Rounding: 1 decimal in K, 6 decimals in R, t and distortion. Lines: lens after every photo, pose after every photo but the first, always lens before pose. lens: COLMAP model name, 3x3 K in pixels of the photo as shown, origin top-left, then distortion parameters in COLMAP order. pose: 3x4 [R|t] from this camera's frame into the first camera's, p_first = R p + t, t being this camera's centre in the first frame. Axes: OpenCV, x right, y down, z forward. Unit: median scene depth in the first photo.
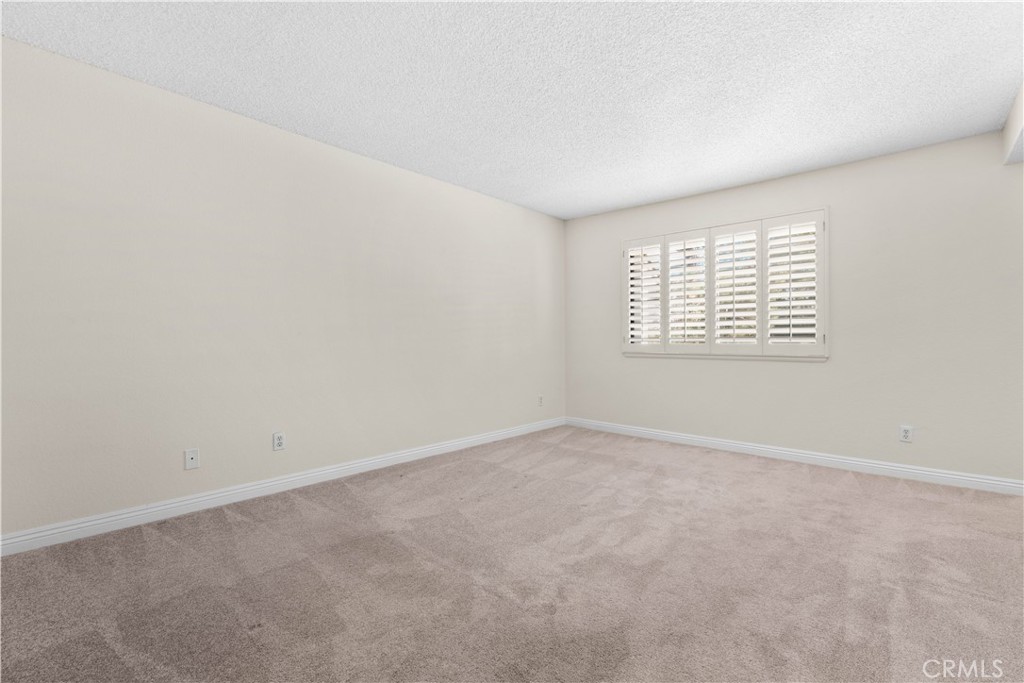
lens RADIAL K [[447.2, 0, 514.7], [0, 447.2, 344.6], [0, 0, 1]] dist [-0.005262, -0.000393]
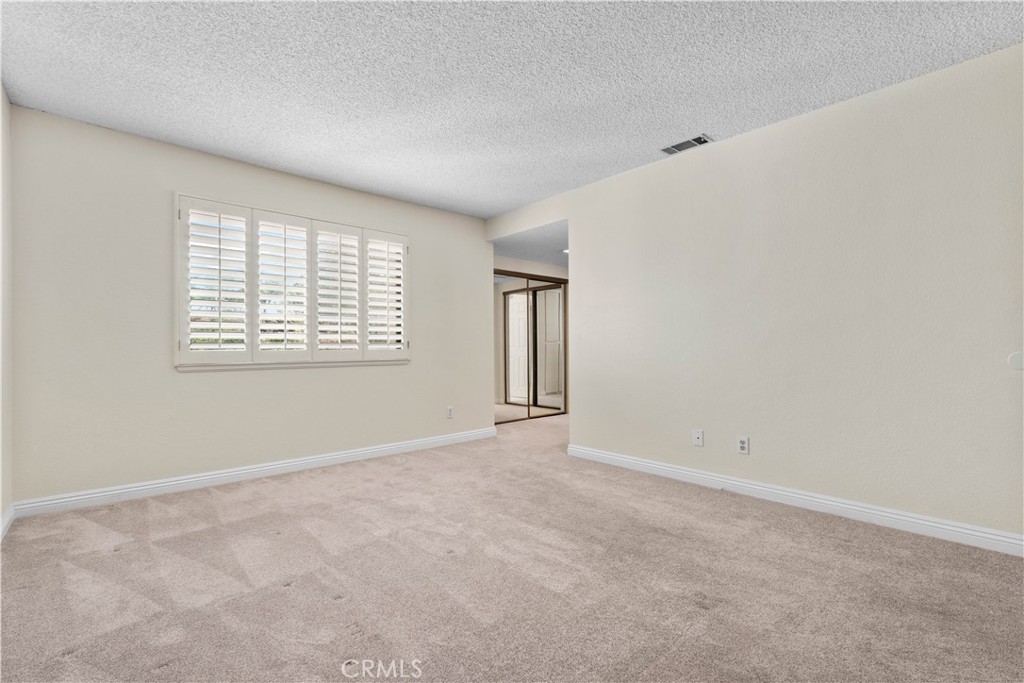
lens RADIAL K [[447.2, 0, 514.7], [0, 447.2, 344.6], [0, 0, 1]] dist [-0.005262, -0.000393]
pose [[0.112661, 0.000478, 0.993633, -0.462937], [0.012098, 0.999925, -0.001853, -0.007557], [-0.993560, 0.012230, 0.112647, 0.581161]]
